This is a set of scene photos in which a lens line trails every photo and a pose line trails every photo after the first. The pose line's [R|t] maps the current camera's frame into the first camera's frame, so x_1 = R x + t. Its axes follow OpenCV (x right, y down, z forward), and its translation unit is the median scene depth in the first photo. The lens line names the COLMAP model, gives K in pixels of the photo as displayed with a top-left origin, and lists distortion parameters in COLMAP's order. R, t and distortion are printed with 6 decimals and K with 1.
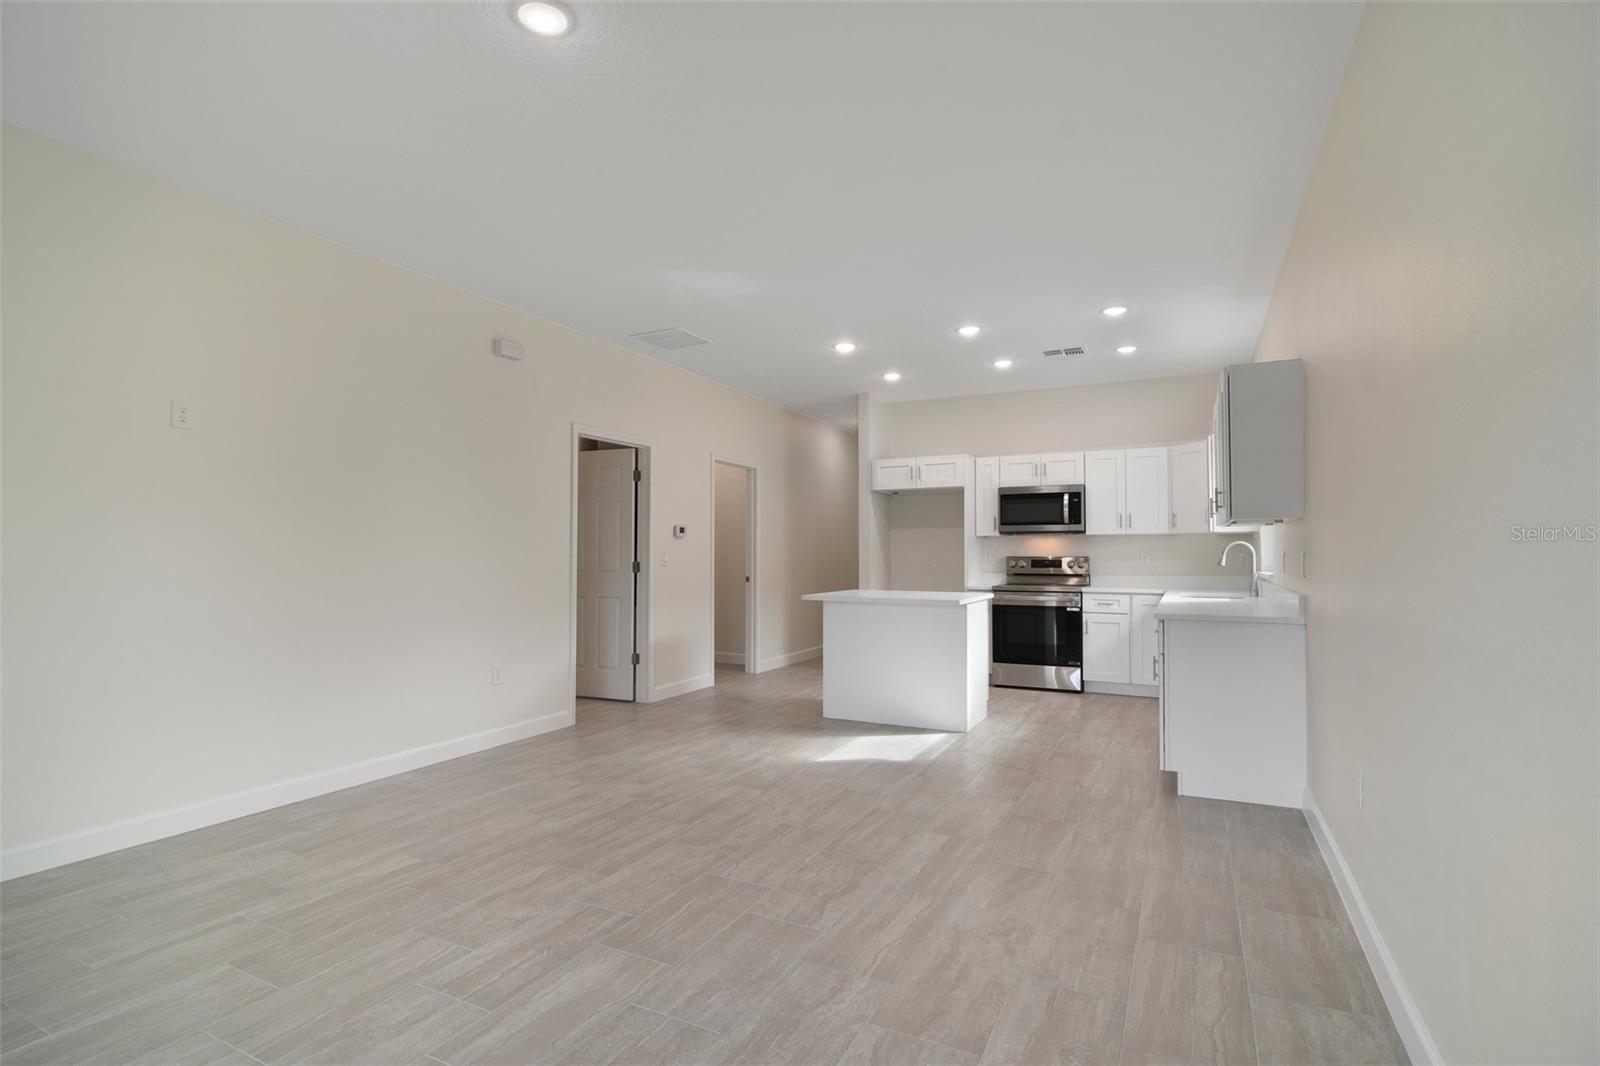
lens RADIAL K [[748.6, 0, 792.7], [0, 748.6, 522.9], [0, 0, 1]] dist [0.001012, -0.000248]
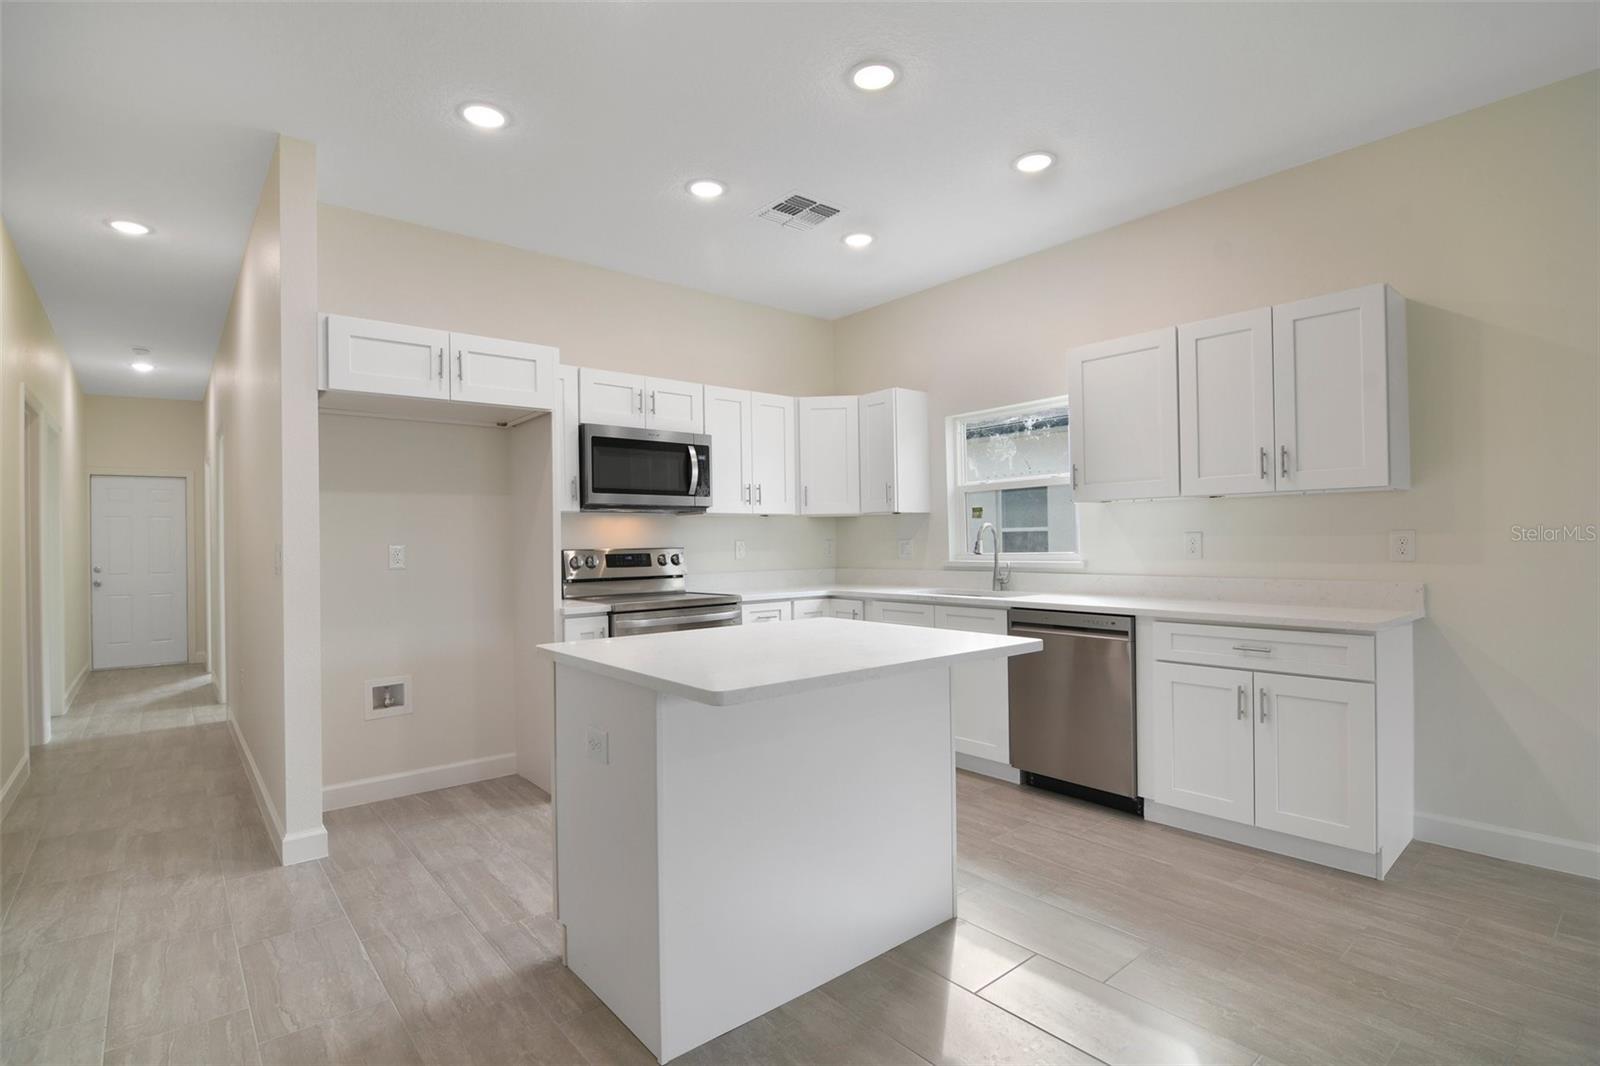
lens RADIAL K [[749.5, 0, 800.0], [0, 749.5, 533.0], [0, 0, 1]] dist [-0.047880, 0.000073]
pose [[0.402621, 0.005819, 0.915348, -0.167876], [-0.024849, 0.999681, 0.004575, 0.028012], [-0.915029, -0.024587, 0.402637, 0.671986]]
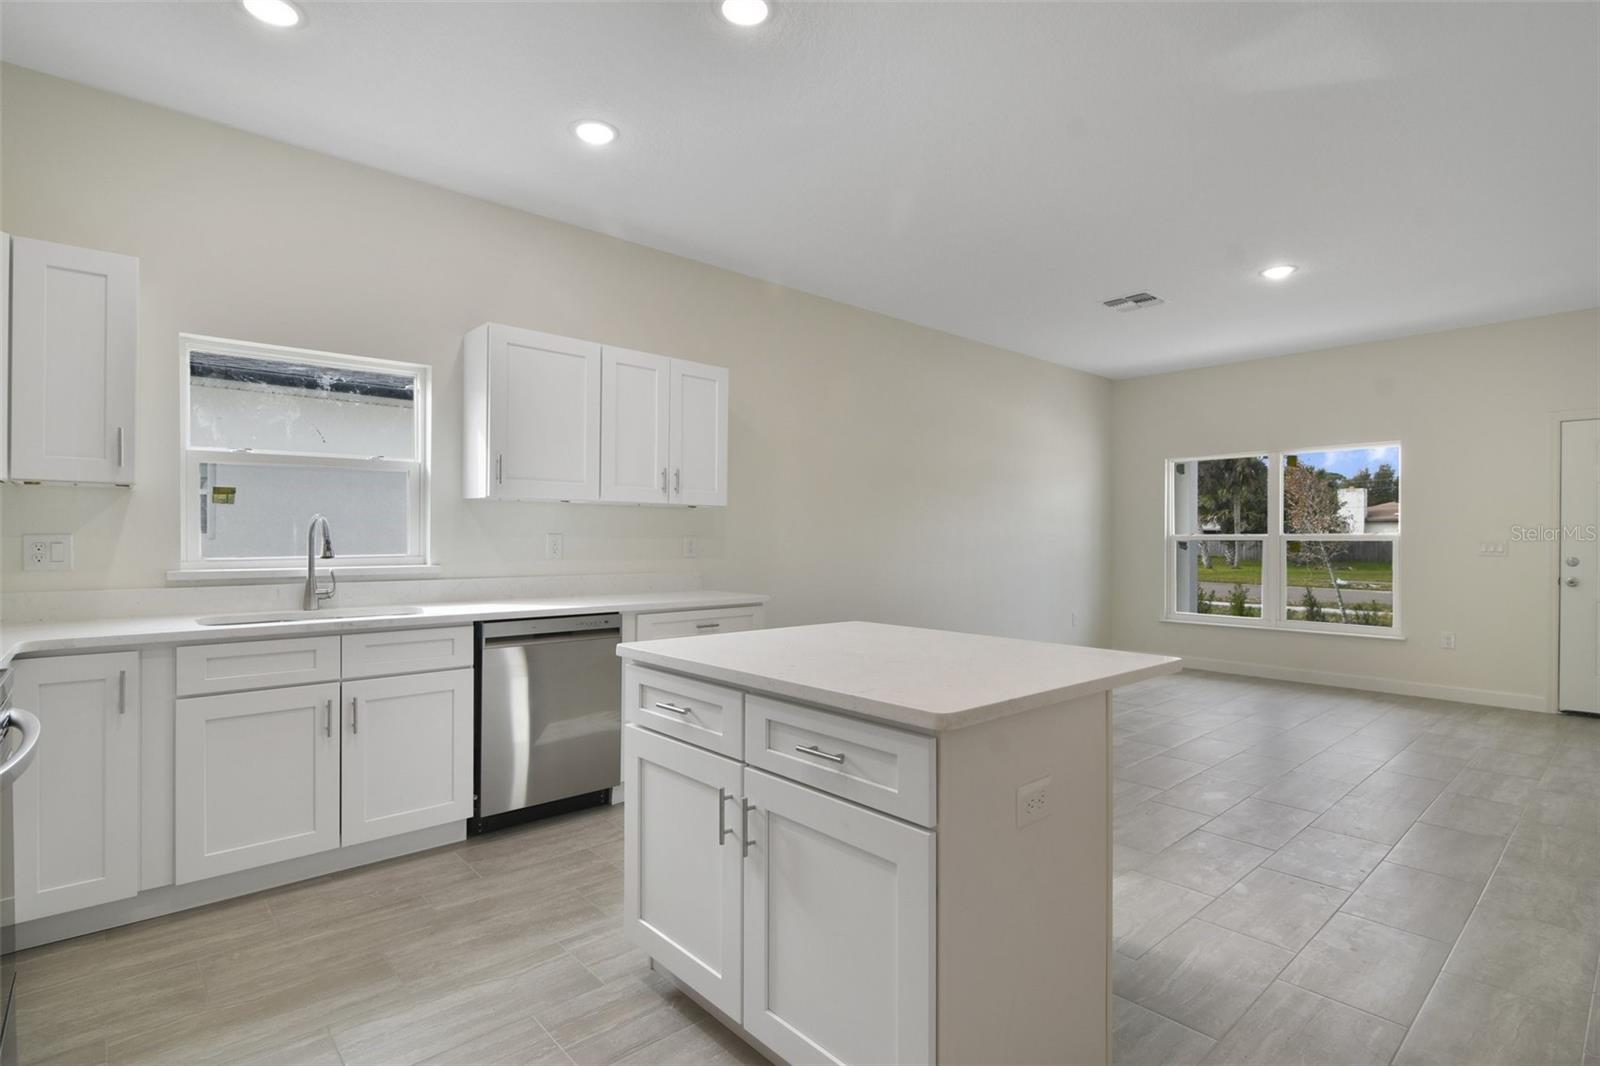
lens RADIAL K [[783.4, 0, 797.5], [0, 783.4, 522.8], [0, 0, 1]] dist [-0.001851, -0.001342]
pose [[-0.932542, -0.000994, 0.361061, 0.037839], [-0.021137, 0.998431, -0.051846, 0.041395], [-0.360443, -0.055980, -0.931100, 1.101634]]
